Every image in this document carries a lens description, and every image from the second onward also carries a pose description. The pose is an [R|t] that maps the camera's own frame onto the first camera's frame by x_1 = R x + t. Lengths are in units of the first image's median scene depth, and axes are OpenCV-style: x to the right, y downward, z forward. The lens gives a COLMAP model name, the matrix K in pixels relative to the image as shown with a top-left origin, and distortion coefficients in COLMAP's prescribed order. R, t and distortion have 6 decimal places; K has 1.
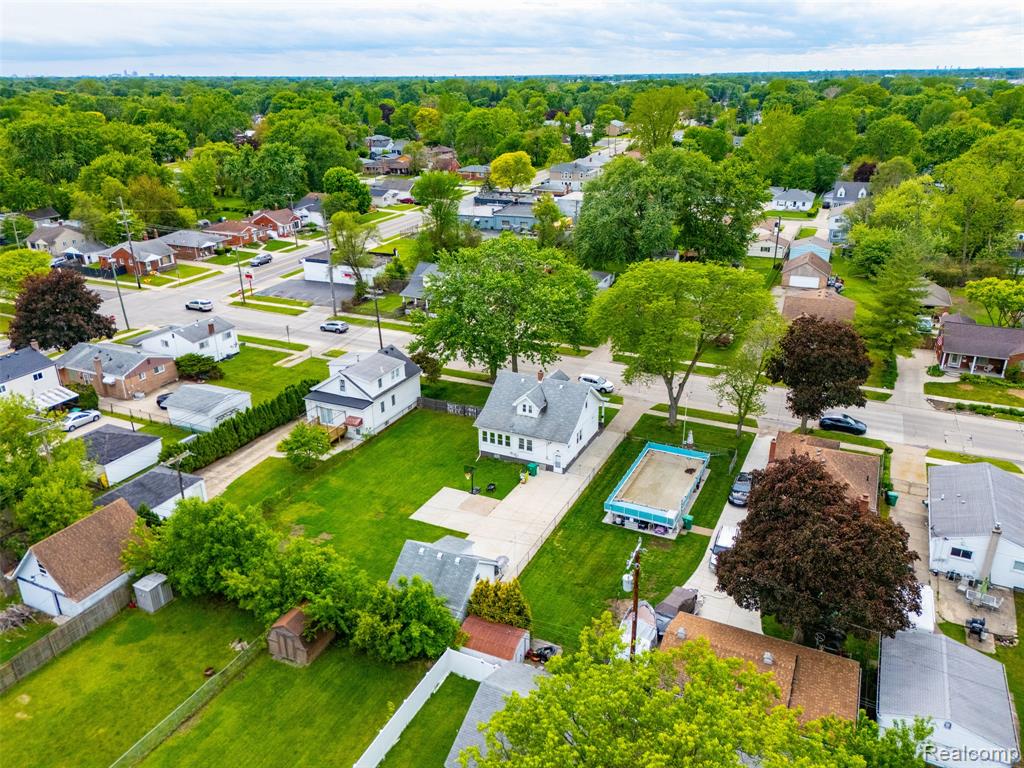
lens RADIAL K [[751.9, 0, 514.5], [0, 751.9, 383.7], [0, 0, 1]] dist [0.079404, -0.077162]
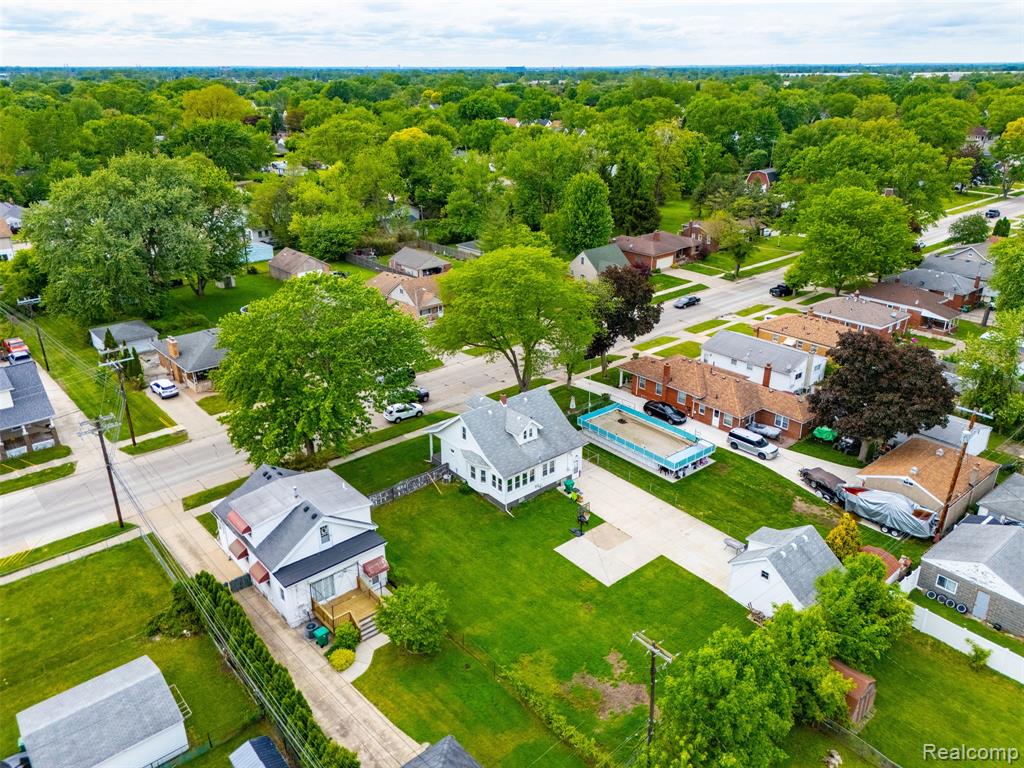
lens RADIAL K [[751.9, 0, 514.5], [0, 751.9, 383.7], [0, 0, 1]] dist [0.079404, -0.077162]
pose [[0.411144, -0.344104, 0.844129, -0.619928], [0.343777, 0.916171, 0.206031, -0.181104], [-0.844262, 0.205483, 0.494973, 0.473072]]
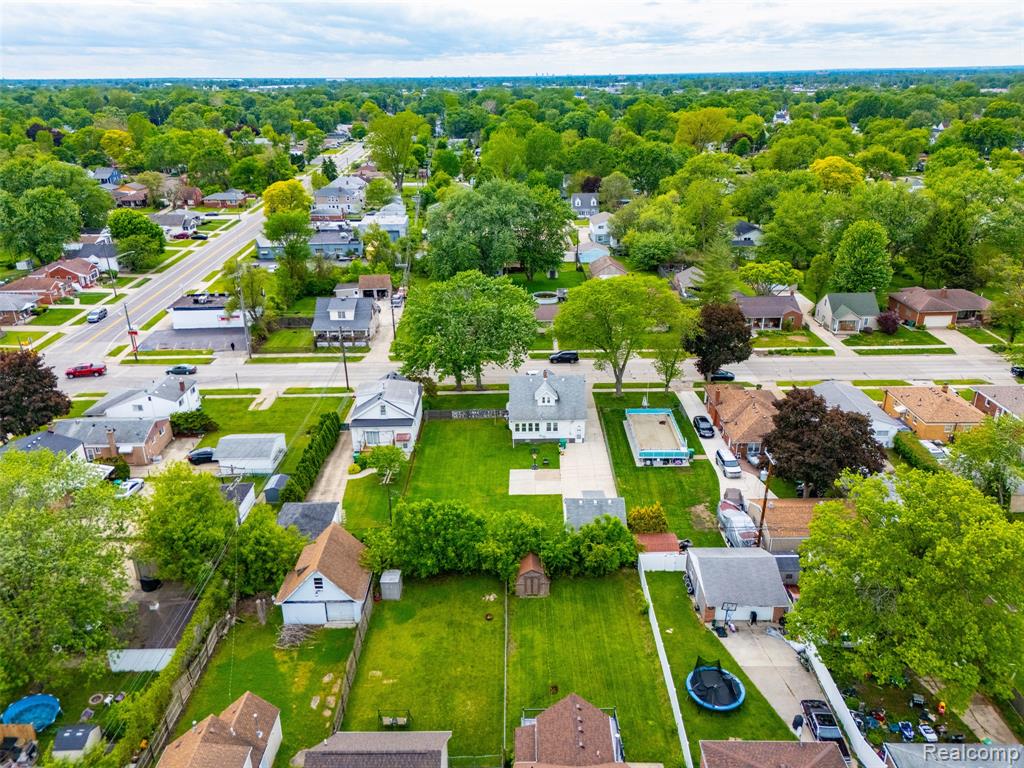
lens RADIAL K [[751.9, 0, 514.5], [0, 751.9, 383.7], [0, 0, 1]] dist [0.079404, -0.077162]
pose [[0.902097, -0.163742, 0.399262, -0.469289], [0.165553, 0.985738, 0.030211, -0.037212], [-0.398514, 0.038846, 0.916339, -0.153014]]
